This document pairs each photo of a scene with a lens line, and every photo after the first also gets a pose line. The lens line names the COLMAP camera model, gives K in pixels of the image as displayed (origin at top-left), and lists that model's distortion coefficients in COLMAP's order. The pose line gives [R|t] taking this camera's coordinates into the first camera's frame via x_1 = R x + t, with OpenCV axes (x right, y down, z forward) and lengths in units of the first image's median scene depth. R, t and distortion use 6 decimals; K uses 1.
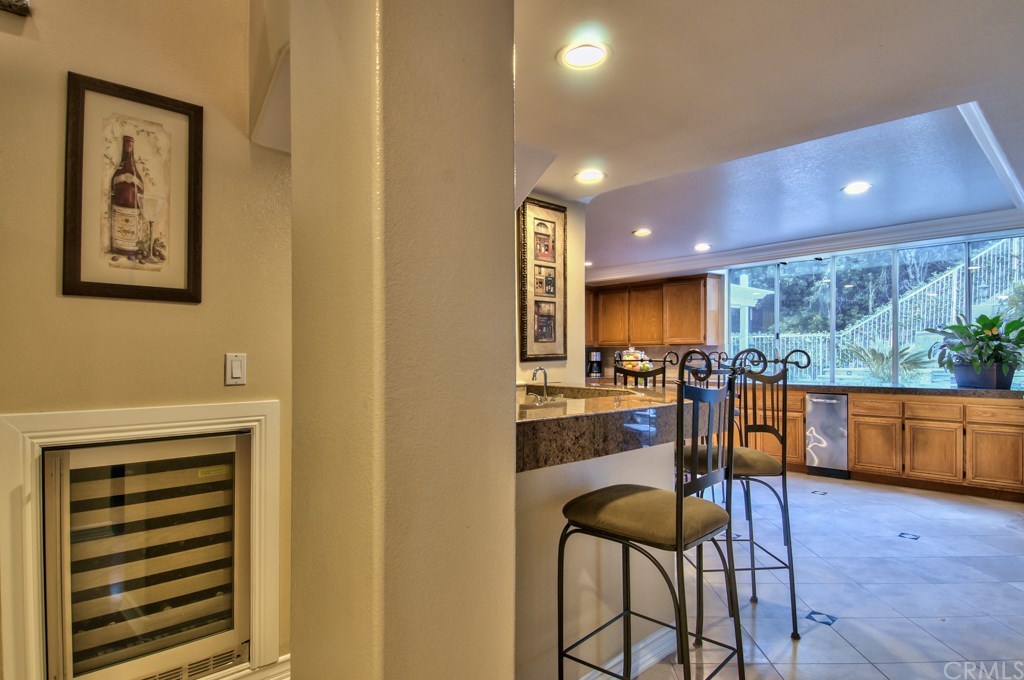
lens RADIAL K [[556.0, 0, 541.6], [0, 556.0, 361.2], [0, 0, 1]] dist [0.015867, -0.024131]
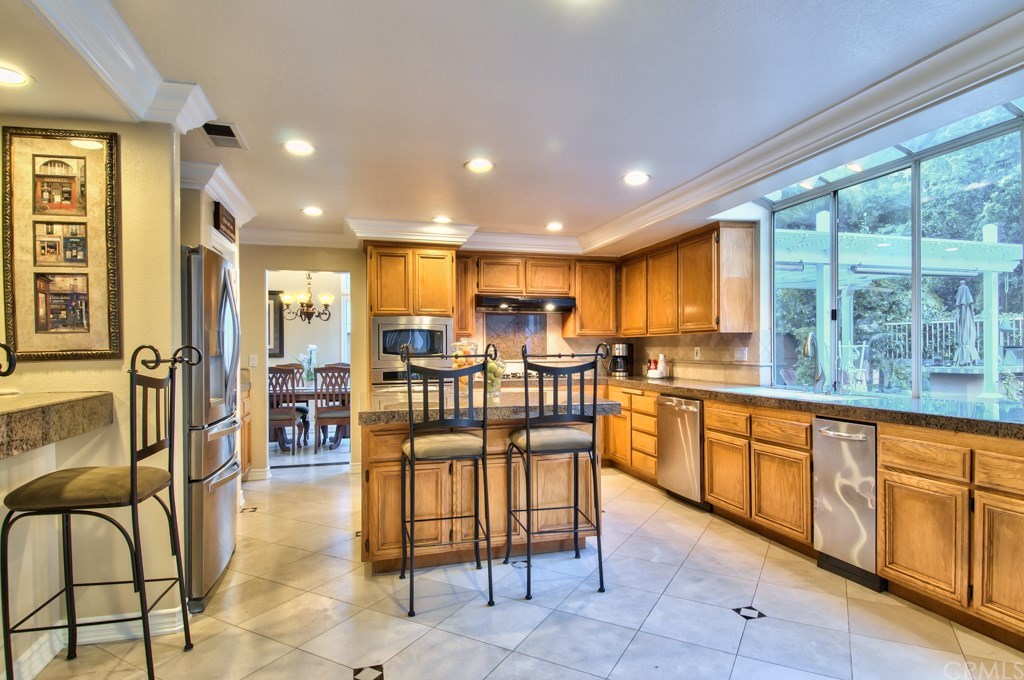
lens RADIAL K [[556.0, 0, 528.3], [0, 556.0, 352.5], [0, 0, 1]] dist [0.015867, -0.024131]
pose [[0.884210, 0.000760, -0.467090, 0.825374], [-0.000767, 1.000000, 0.000174, -0.010197], [0.467090, 0.000204, 0.884210, 0.653118]]
